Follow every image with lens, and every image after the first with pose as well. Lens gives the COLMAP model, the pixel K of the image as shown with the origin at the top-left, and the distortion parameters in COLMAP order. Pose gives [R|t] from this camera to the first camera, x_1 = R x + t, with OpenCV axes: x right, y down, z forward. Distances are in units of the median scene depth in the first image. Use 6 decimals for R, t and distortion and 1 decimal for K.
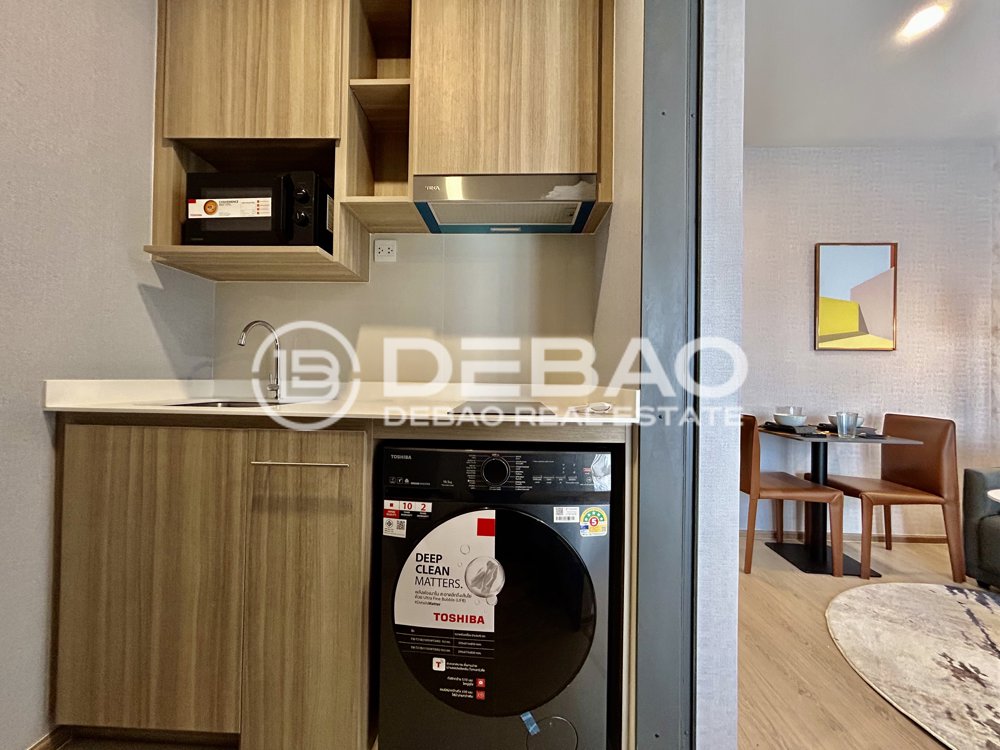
lens RADIAL K [[397.3, 0, 500.0], [0, 397.3, 375.0], [0, 0, 1]] dist [0.000786, -0.000158]
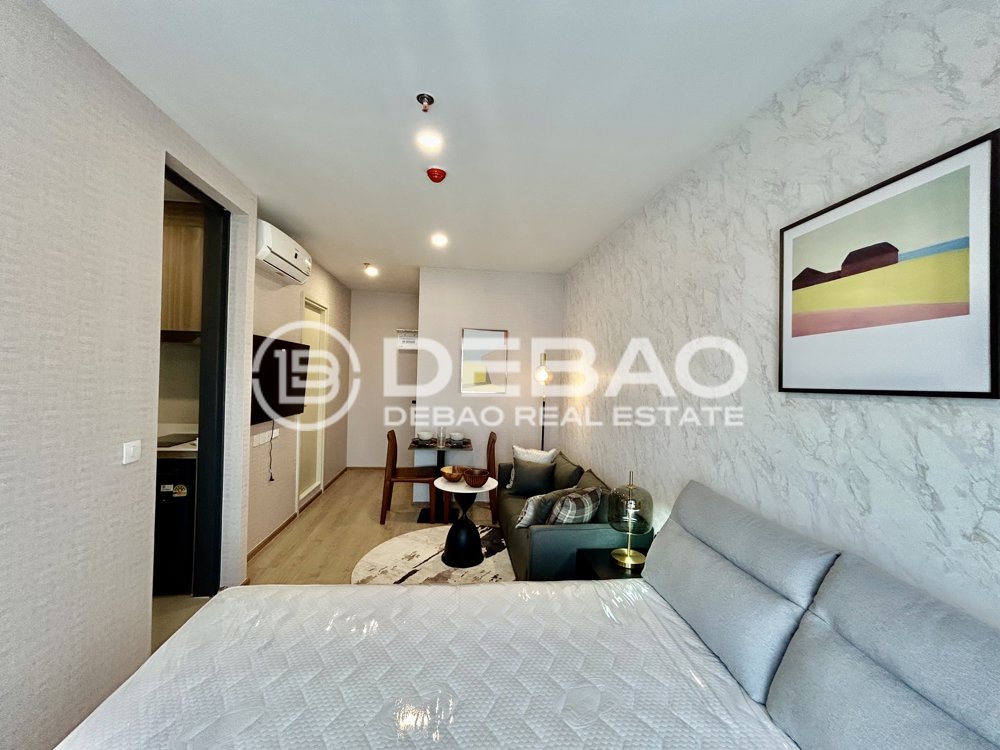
lens RADIAL K [[403.6, 0, 500.0], [0, 403.6, 375.0], [0, 0, 1]] dist [-0.000007, -0.000552]
pose [[0.988647, 0.014858, 0.149522, 0.853504], [-0.017205, 0.999748, 0.014414, -0.198236], [-0.149270, -0.016822, 0.988653, -0.833060]]
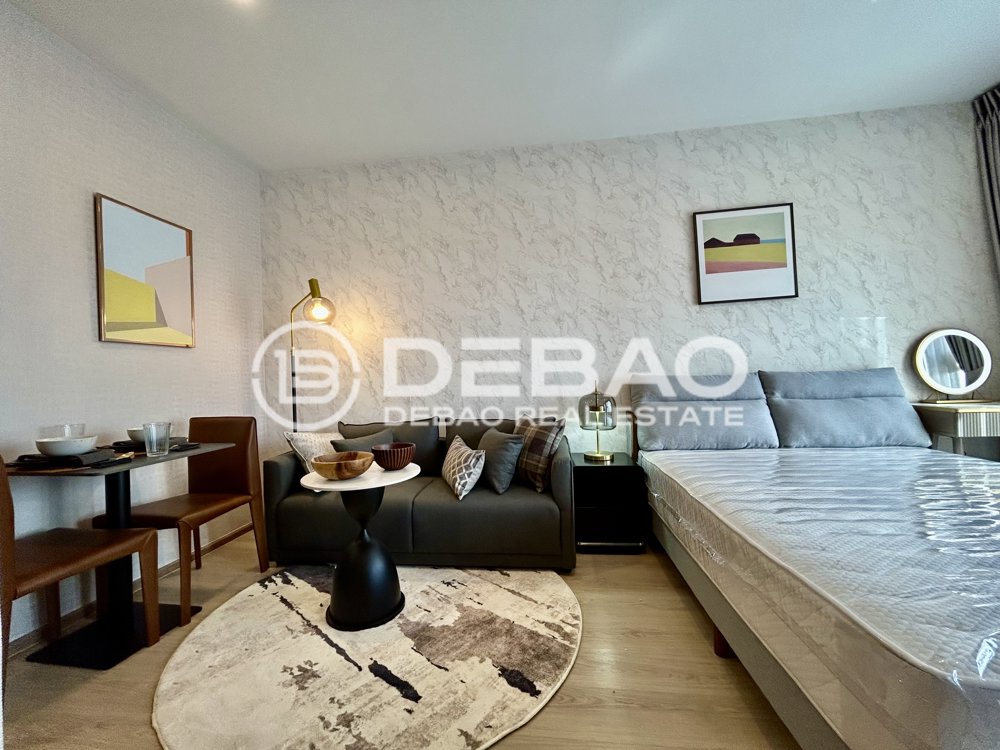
lens RADIAL K [[403.6, 0, 500.0], [0, 403.6, 375.0], [0, 0, 1]] dist [-0.000007, -0.000552]
pose [[0.085366, -0.016108, 0.996219, 0.157253], [0.028351, 0.999504, 0.013731, 0.010742], [-0.995946, 0.027071, 0.085781, 0.272722]]
